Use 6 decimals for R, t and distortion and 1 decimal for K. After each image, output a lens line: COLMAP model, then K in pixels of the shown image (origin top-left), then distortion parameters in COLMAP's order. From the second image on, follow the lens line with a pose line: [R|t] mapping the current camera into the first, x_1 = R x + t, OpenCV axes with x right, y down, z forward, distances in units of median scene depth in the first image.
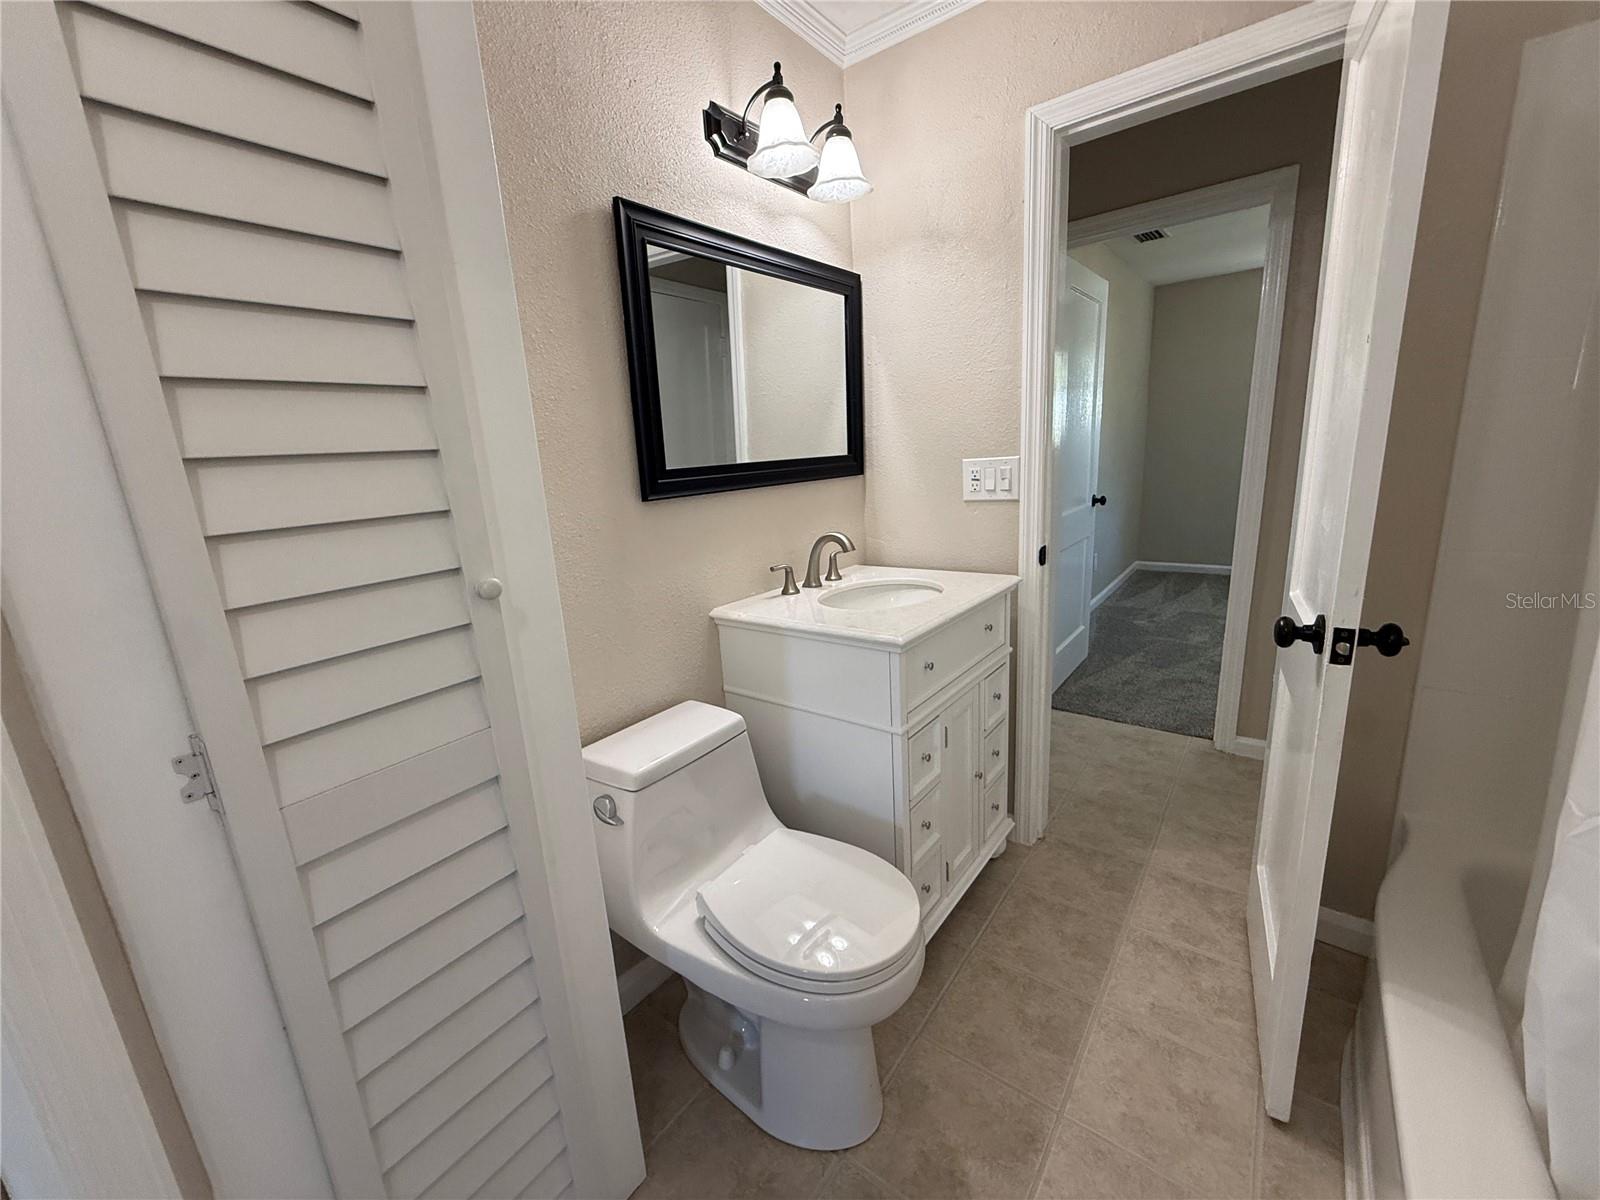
lens RADIAL K [[637.1, 0, 797.0], [0, 637.1, 599.4], [0, 0, 1]] dist [0.000499, 0.000251]
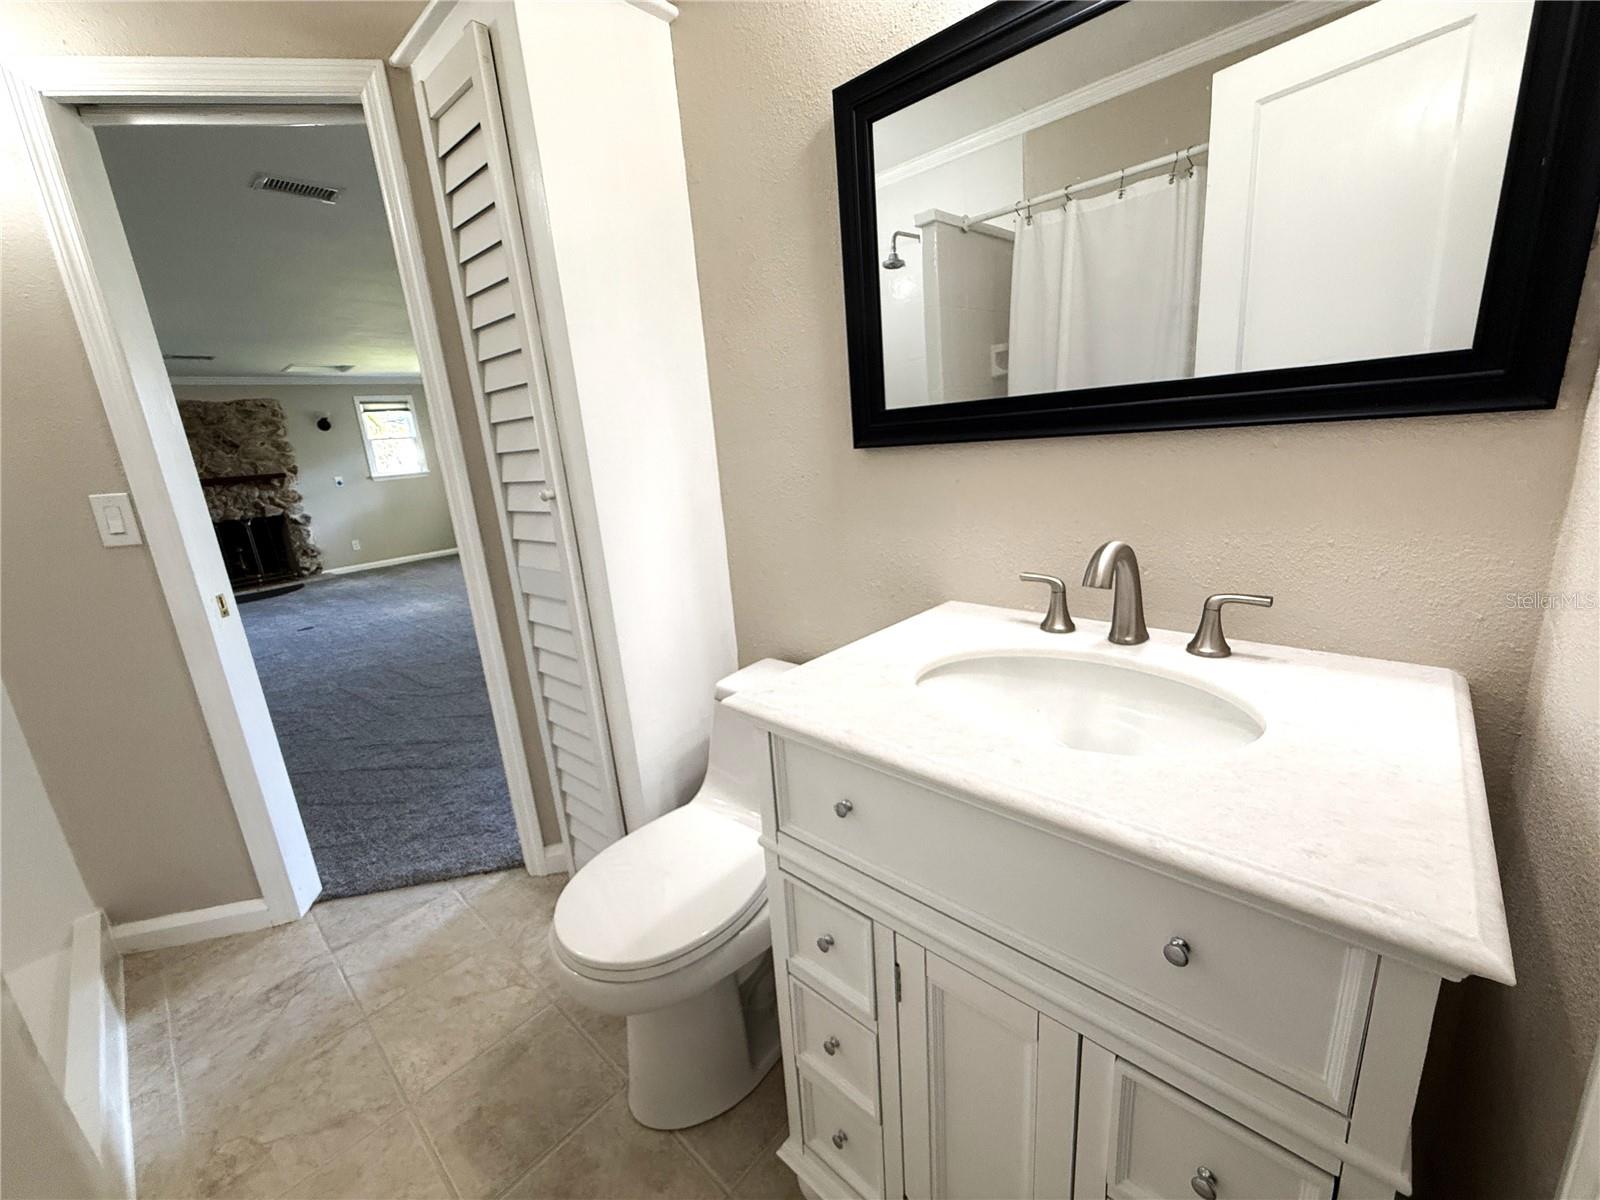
lens RADIAL K [[644.4, 0, 798.7], [0, 644.4, 602.7], [0, 0, 1]] dist [-0.000576, -0.000150]
pose [[-0.103682, 0.314338, -0.943632, 0.649186], [-0.149485, 0.933044, 0.327235, -0.219095], [0.983313, 0.174987, -0.049752, 0.942723]]
